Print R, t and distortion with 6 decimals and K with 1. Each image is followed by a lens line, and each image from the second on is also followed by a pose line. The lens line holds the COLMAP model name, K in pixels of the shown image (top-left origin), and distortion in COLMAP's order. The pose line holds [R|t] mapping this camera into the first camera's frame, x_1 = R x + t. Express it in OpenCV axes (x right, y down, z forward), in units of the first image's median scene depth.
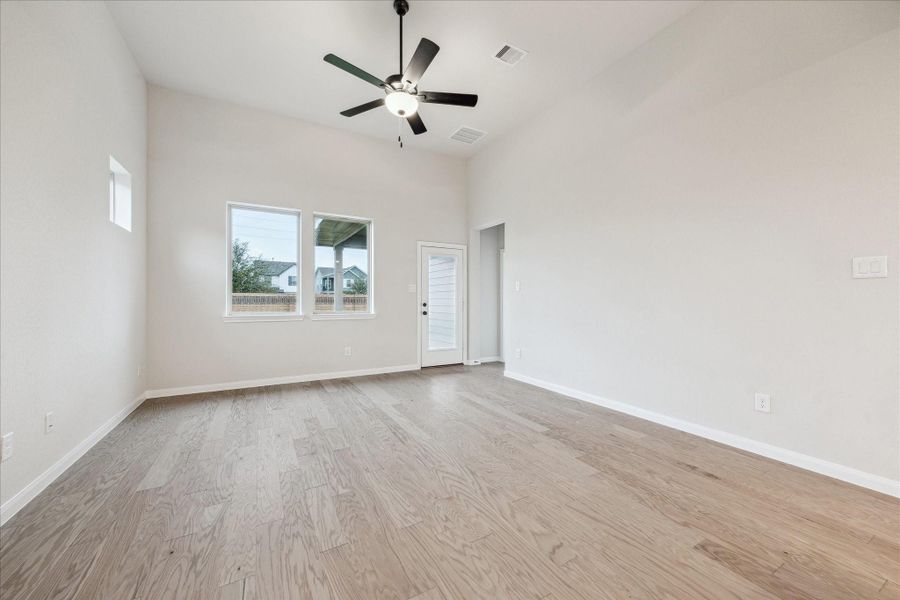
lens RADIAL K [[338.6, 0, 451.8], [0, 338.6, 300.3], [0, 0, 1]] dist [0.000971, 0.000129]
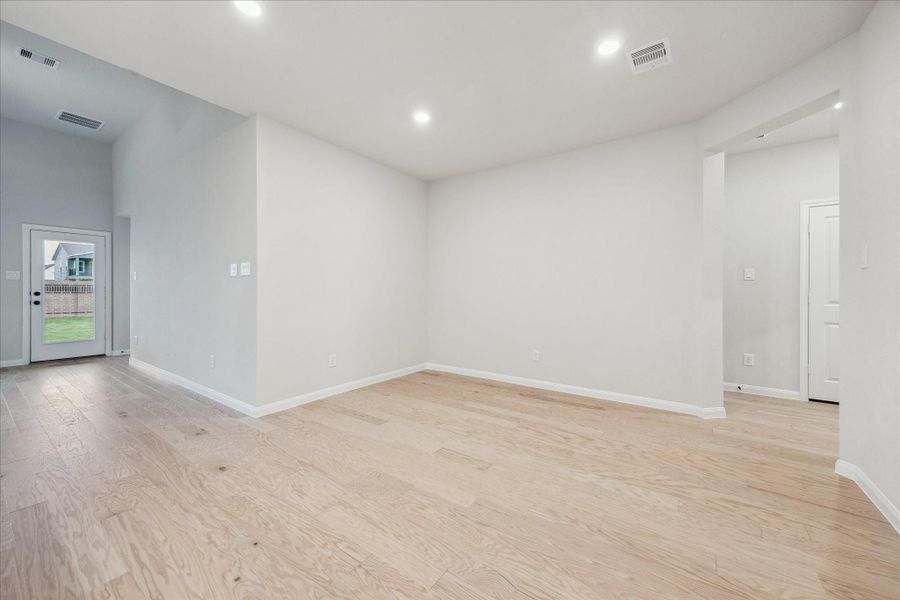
lens RADIAL K [[346.4, 0, 455.1], [0, 346.4, 290.4], [0, 0, 1]] dist [0.000499, -0.000010]
pose [[0.900954, 0.003613, 0.433899, 0.503911], [-0.004032, 0.999992, 0.000047, -0.000628], [-0.433896, -0.001792, 0.900961, -0.327422]]
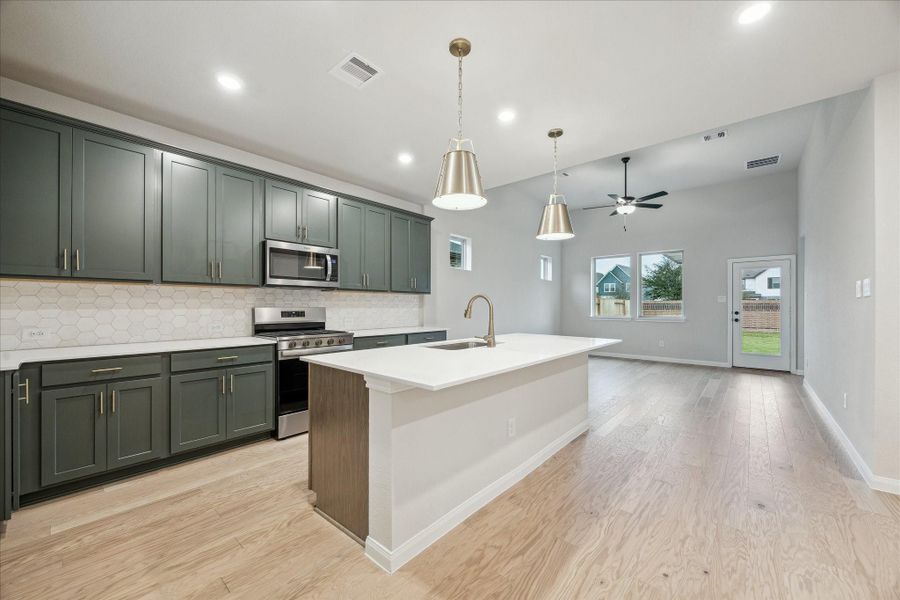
lens RADIAL K [[346.4, 0, 455.1], [0, 346.4, 290.4], [0, 0, 1]] dist [0.000499, -0.000010]
pose [[0.335601, -0.039953, -0.941156, 0.681705], [-0.001232, 0.999081, -0.042851, -0.011297], [0.942003, 0.015540, 0.335244, -0.296322]]
